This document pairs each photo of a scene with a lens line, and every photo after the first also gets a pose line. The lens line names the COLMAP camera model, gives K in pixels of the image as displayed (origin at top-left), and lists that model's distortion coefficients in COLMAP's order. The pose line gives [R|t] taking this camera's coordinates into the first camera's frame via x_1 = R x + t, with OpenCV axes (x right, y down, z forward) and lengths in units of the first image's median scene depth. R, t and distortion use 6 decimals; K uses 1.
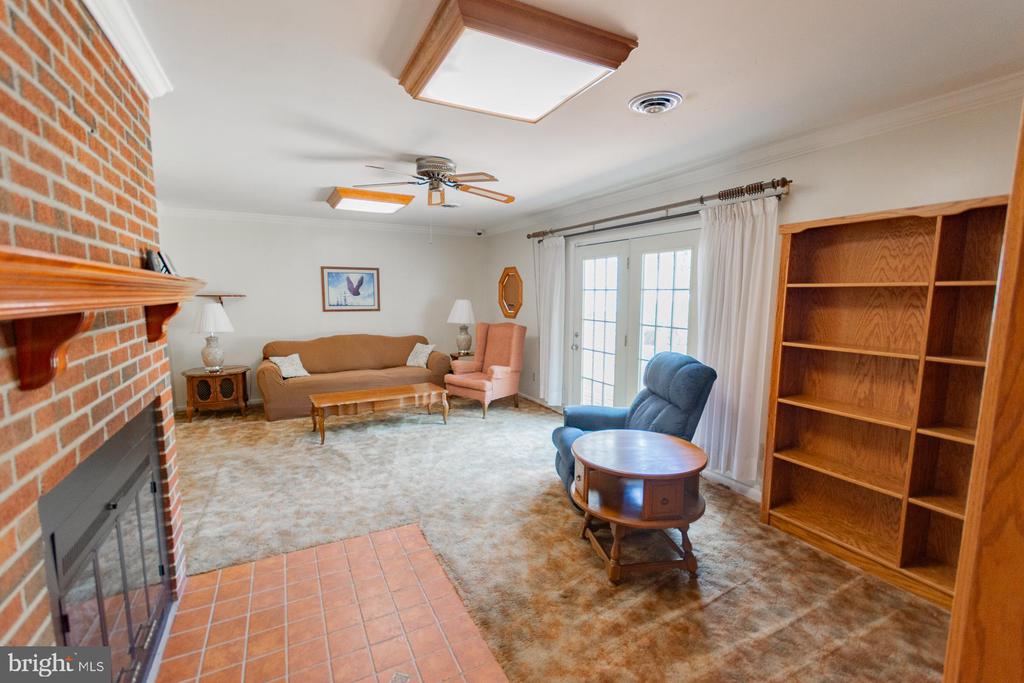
lens RADIAL K [[449.0, 0, 512.5], [0, 449.0, 347.3], [0, 0, 1]] dist [0.010505, -0.002559]
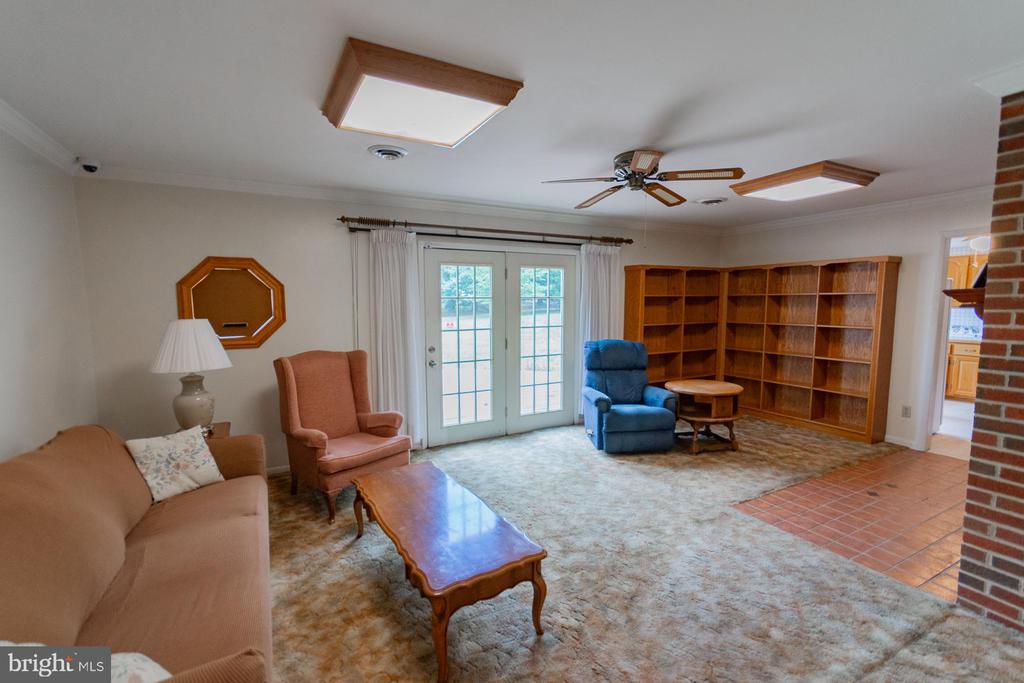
lens RADIAL K [[449.0, 0, 510.8], [0, 449.0, 342.9], [0, 0, 1]] dist [0.010505, -0.002559]
pose [[-0.011633, -0.097573, 0.995160, -0.806521], [0.128728, 0.986800, 0.098258, -0.117871], [-0.991612, 0.129248, 0.001081, 0.940340]]
